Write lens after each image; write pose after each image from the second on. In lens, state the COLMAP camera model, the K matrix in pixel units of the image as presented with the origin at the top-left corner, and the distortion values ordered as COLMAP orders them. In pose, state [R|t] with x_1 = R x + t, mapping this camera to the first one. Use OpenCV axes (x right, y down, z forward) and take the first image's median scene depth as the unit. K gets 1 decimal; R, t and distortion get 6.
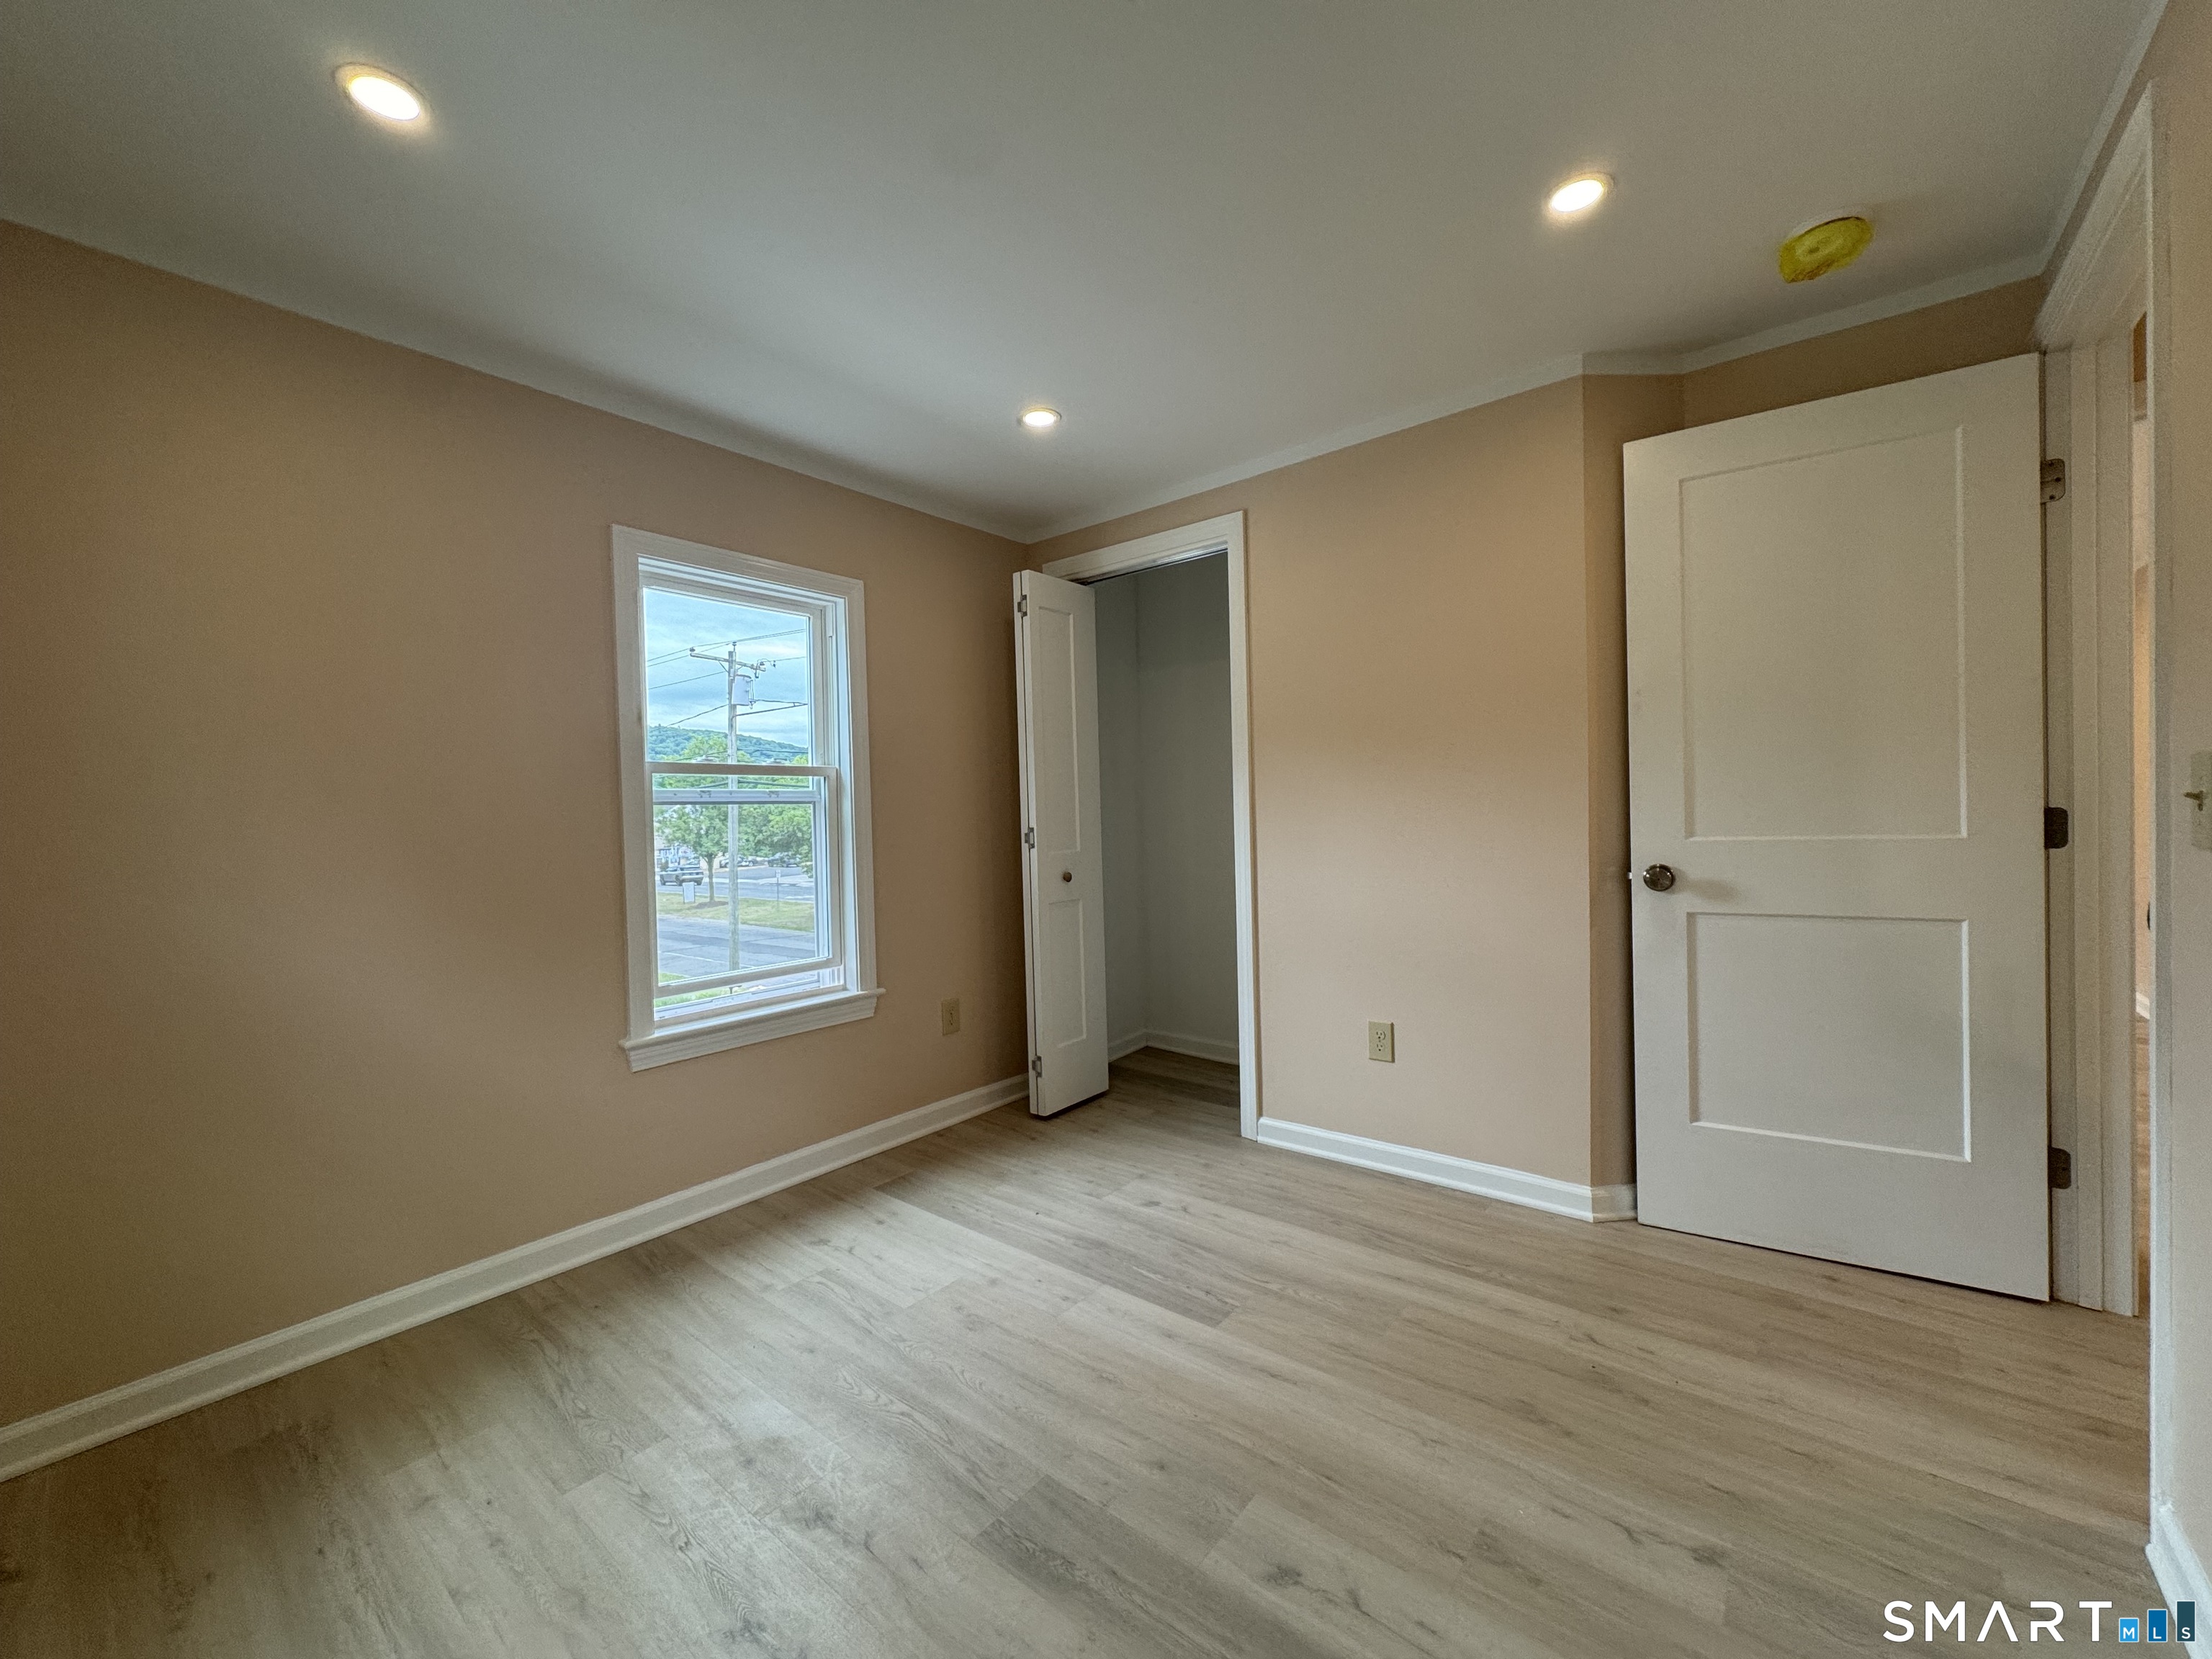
lens RADIAL K [[881.0, 0, 1100.6], [0, 881.0, 837.9], [0, 0, 1]] dist [-0.002356, -0.000157]
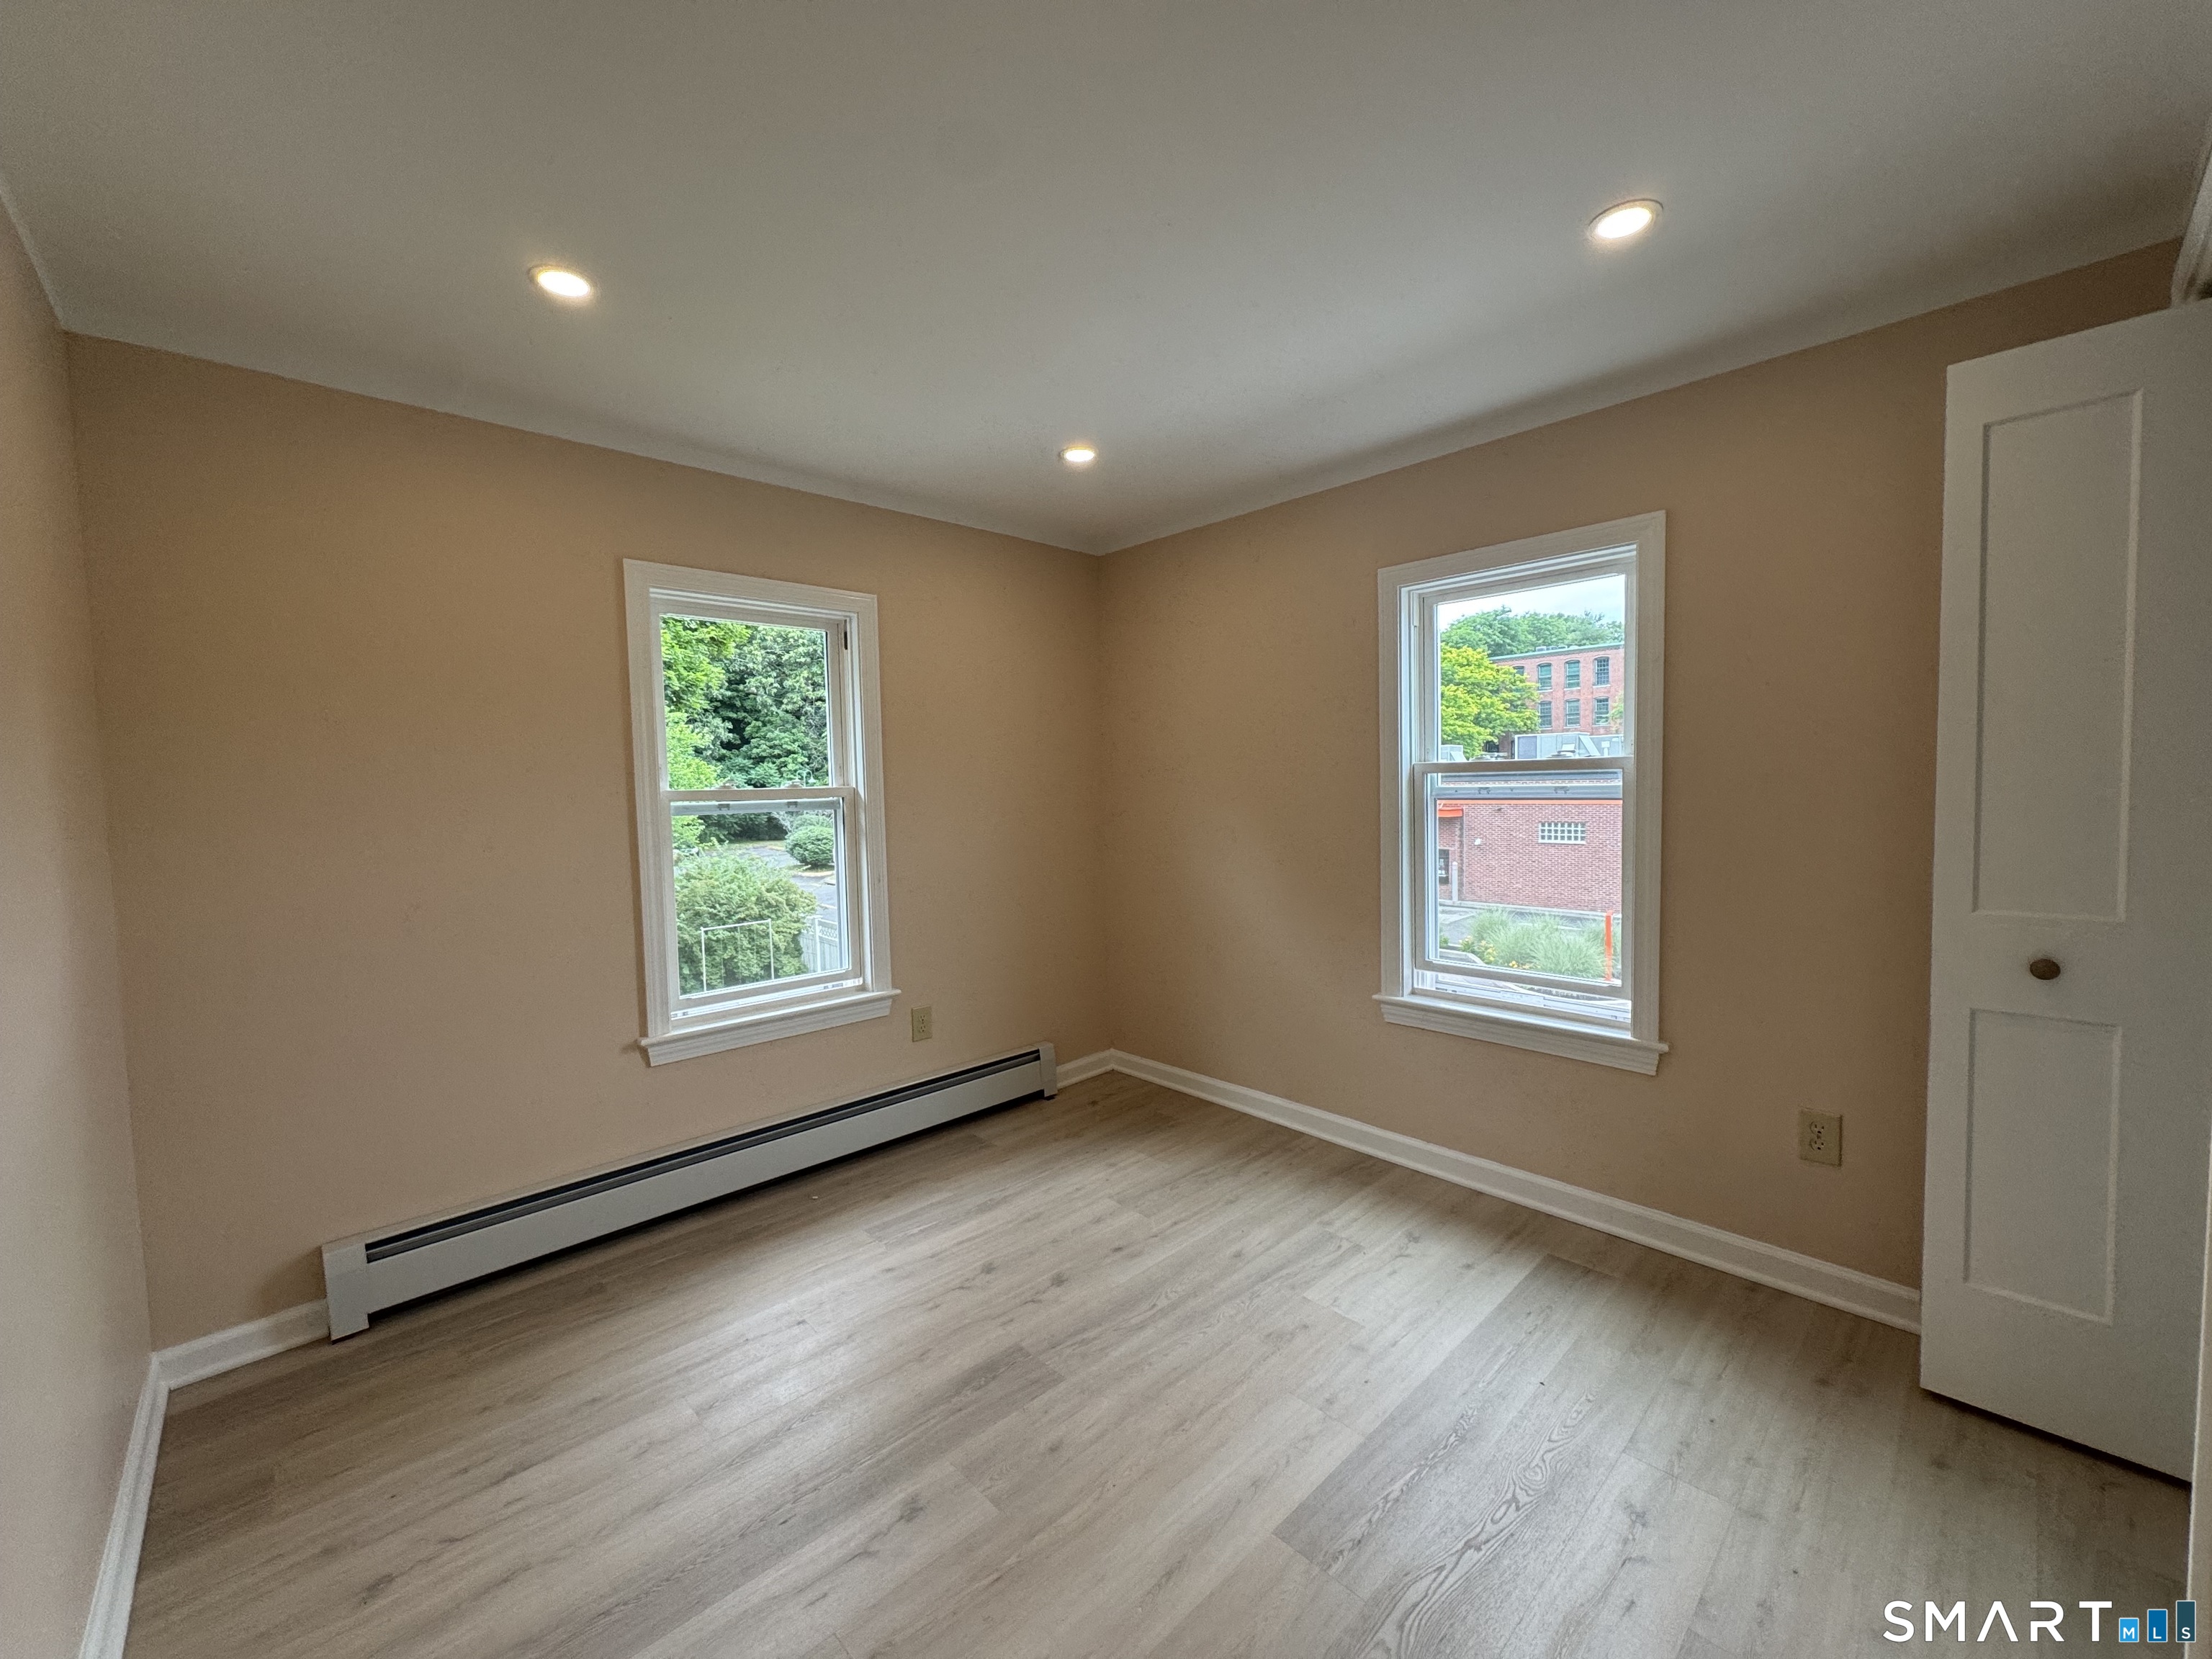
lens RADIAL K [[881.0, 0, 1102.7], [0, 881.0, 850.3], [0, 0, 1]] dist [-0.002356, -0.000157]
pose [[-0.142624, 0.105026, -0.984189, 0.744066], [0.000959, 0.994369, 0.105973, -0.103960], [0.989777, 0.014171, -0.141921, 0.841681]]
